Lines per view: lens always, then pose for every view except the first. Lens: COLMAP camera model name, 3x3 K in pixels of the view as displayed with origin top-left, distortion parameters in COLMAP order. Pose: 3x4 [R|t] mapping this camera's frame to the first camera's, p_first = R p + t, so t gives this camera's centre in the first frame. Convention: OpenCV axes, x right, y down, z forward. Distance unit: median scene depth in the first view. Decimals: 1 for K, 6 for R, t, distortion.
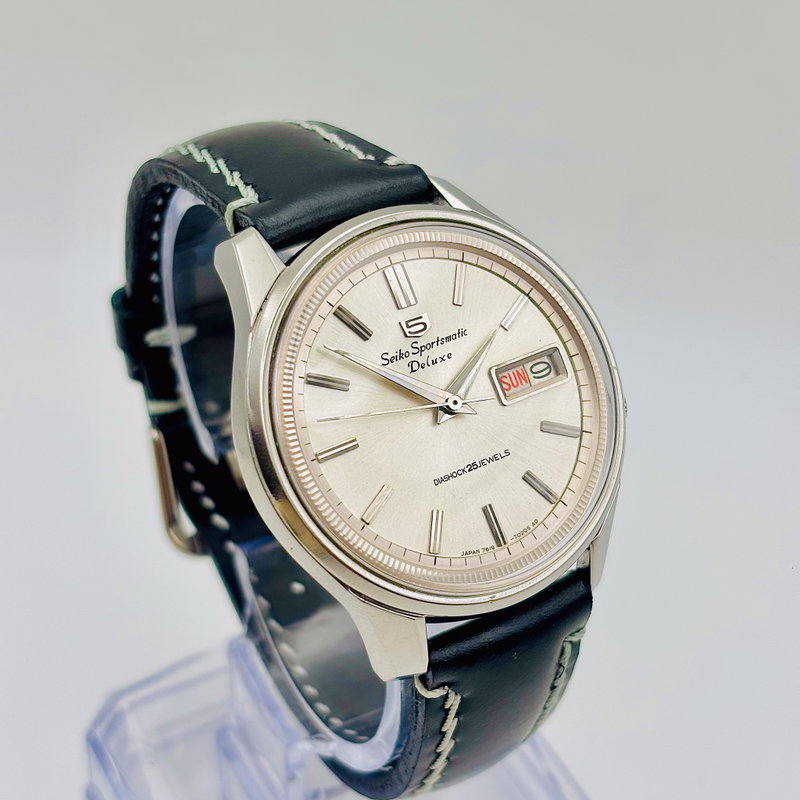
lens RADIAL K [[1635.9, 0, 400.9], [0, 1635.9, 402.7], [0, 0, 1]] dist [0.327065, 0.000000]
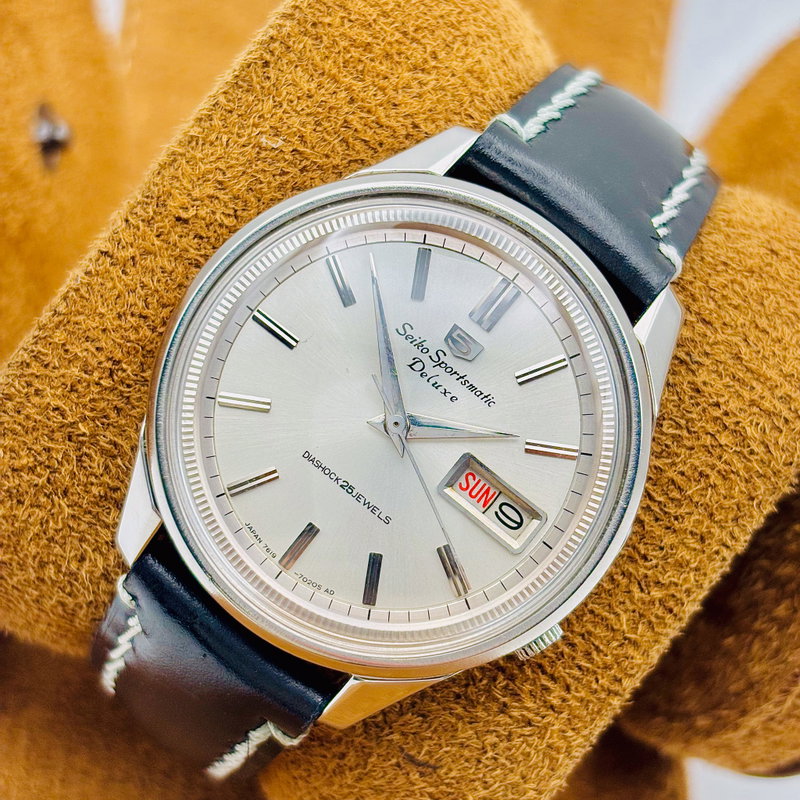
lens RADIAL K [[1635.9, 0, 394.7], [0, 1635.9, 392.0], [0, 0, 1]] dist [0.327065, 0.000000]
pose [[0.415051, 0.802759, -0.428147, 0.364912], [-0.831527, 0.525674, 0.179526, -0.152701], [0.369182, 0.281504, 0.885698, 0.260195]]
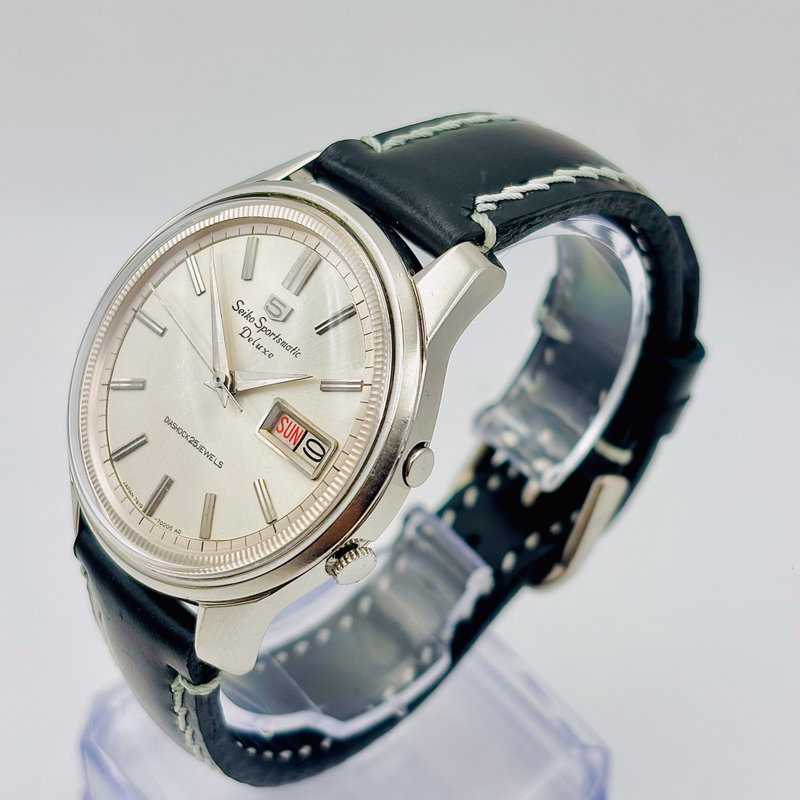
lens RADIAL K [[1635.9, 0, 402.7], [0, 1635.9, 398.8], [0, 0, 1]] dist [0.327065, 0.000000]
pose [[0.166089, 0.631219, -0.757612, 0.773002], [-0.634164, 0.656711, 0.408125, -0.445663], [0.755149, 0.412665, 0.509370, 0.583512]]
